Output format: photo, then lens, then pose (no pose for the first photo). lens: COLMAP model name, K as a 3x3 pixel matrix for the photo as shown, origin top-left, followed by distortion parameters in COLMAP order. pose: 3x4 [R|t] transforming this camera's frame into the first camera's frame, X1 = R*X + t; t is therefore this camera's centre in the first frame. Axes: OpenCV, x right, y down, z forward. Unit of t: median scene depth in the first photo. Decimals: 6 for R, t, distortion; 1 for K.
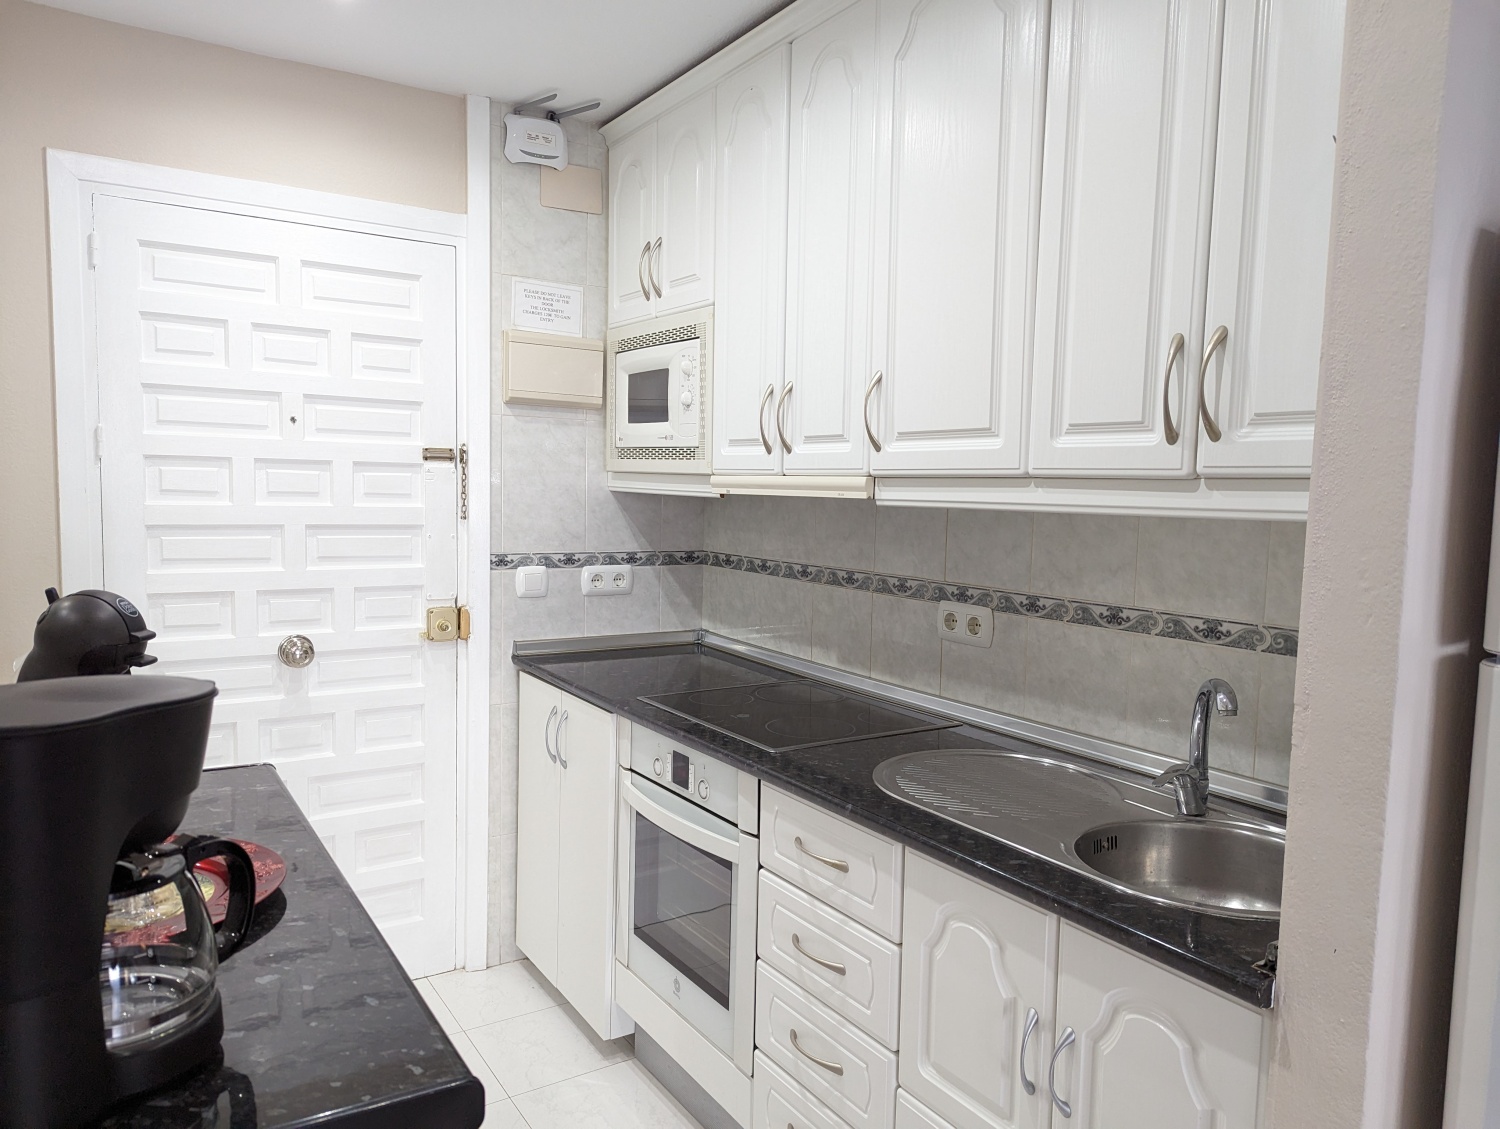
lens RADIAL K [[1058.4, 0, 739.2], [0, 1058.4, 575.2], [0, 0, 1]] dist [0.052680, -0.026086]
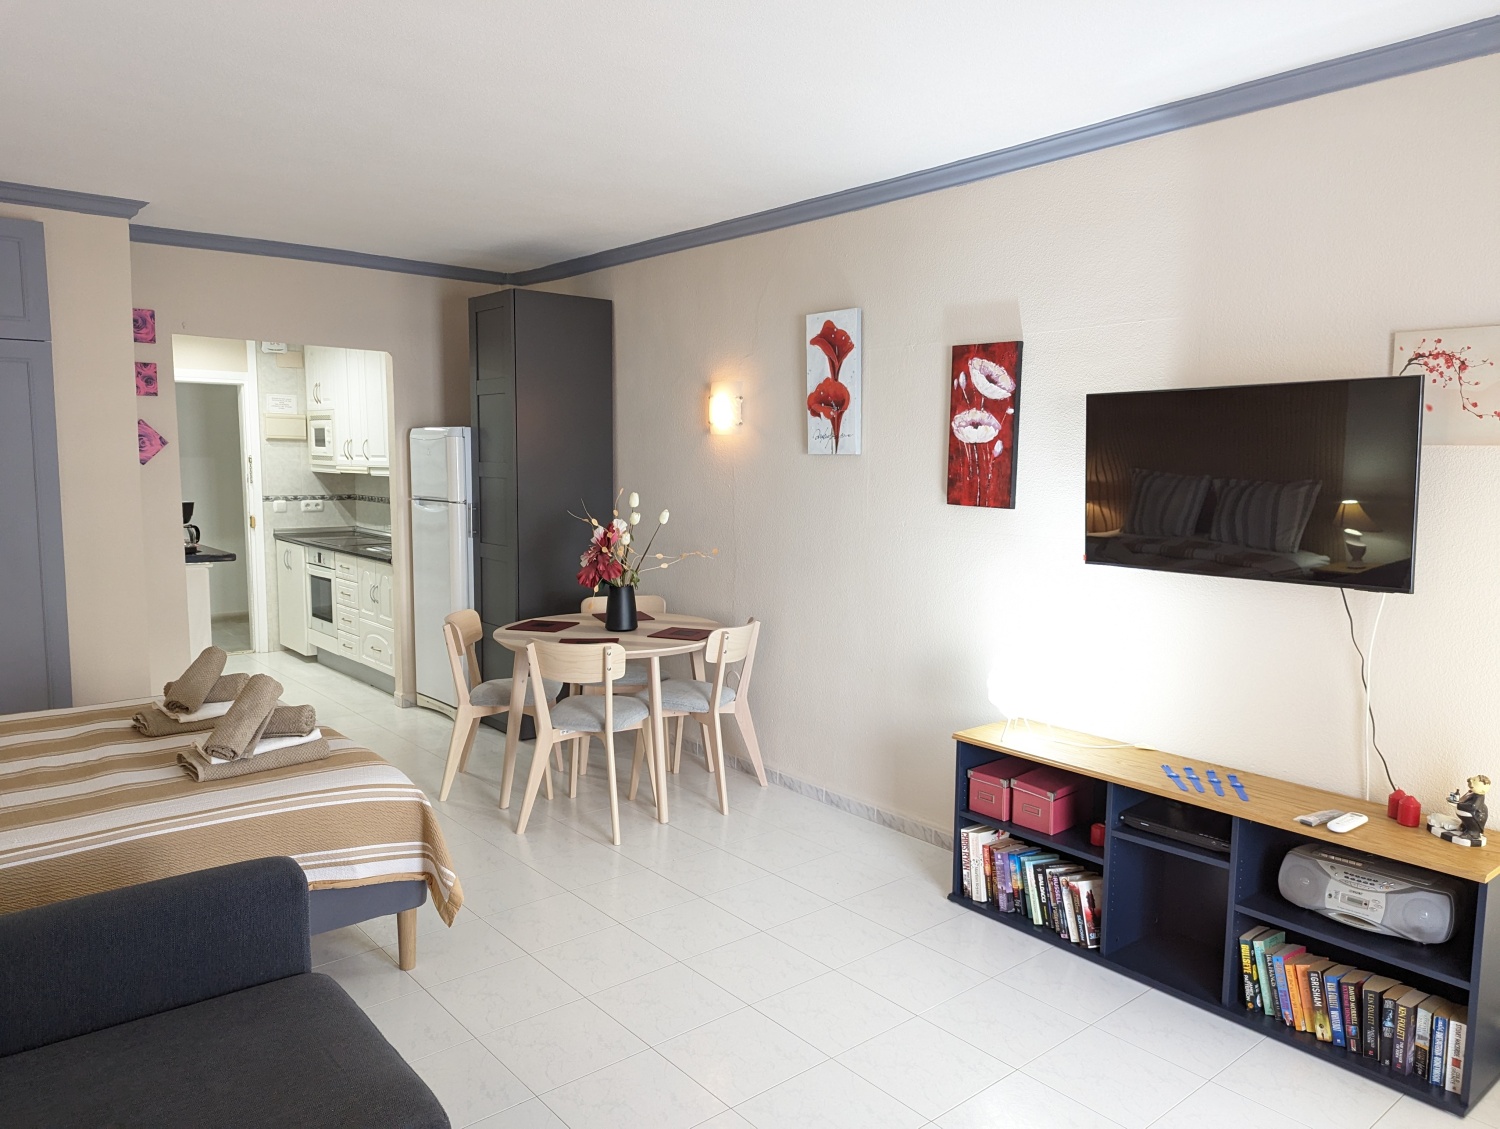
lens RADIAL K [[1058.4, 0, 755.6], [0, 1058.4, 567.3], [0, 0, 1]] dist [0.052680, -0.026086]
pose [[0.990639, -0.029317, 0.133323, 0.635648], [0.027159, 0.999470, 0.017973, 0.145915], [-0.133779, -0.014183, 0.990910, -1.851092]]
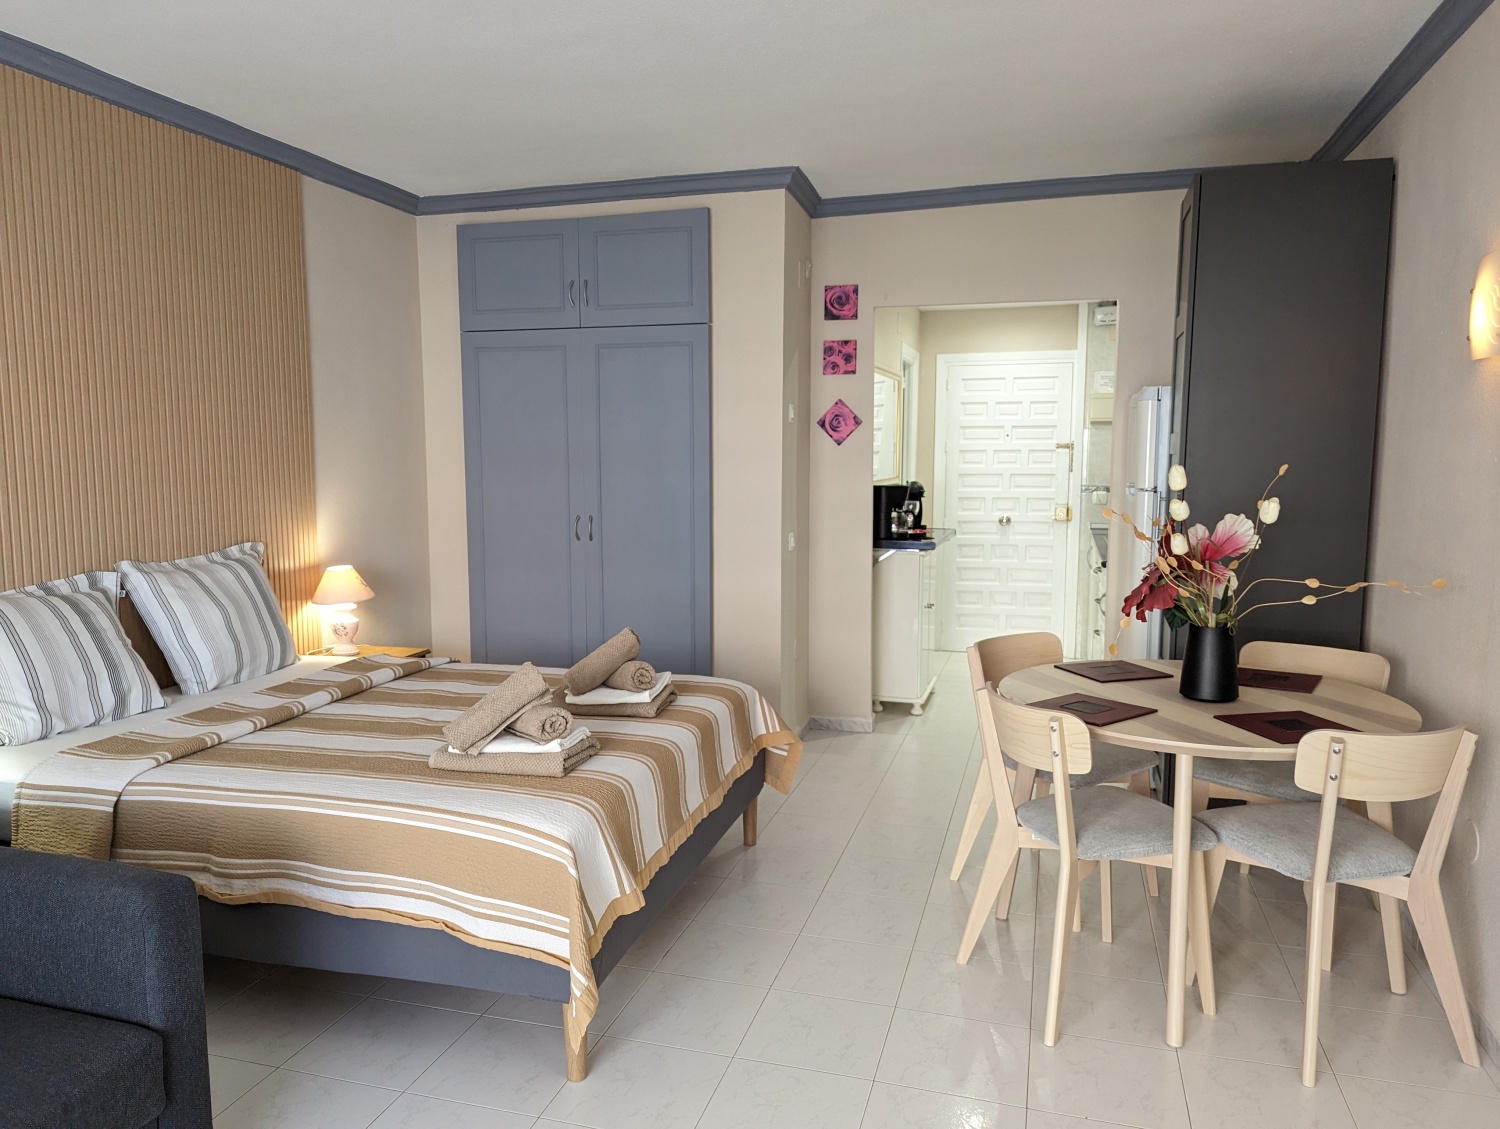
lens RADIAL K [[1058.4, 0, 747.9], [0, 1058.4, 577.0], [0, 0, 1]] dist [0.052680, -0.026086]
pose [[0.655403, 0.061491, -0.752772, 1.107483], [-0.053248, 0.997962, 0.035159, 0.142143], [0.753400, 0.017040, 0.657342, -1.170011]]
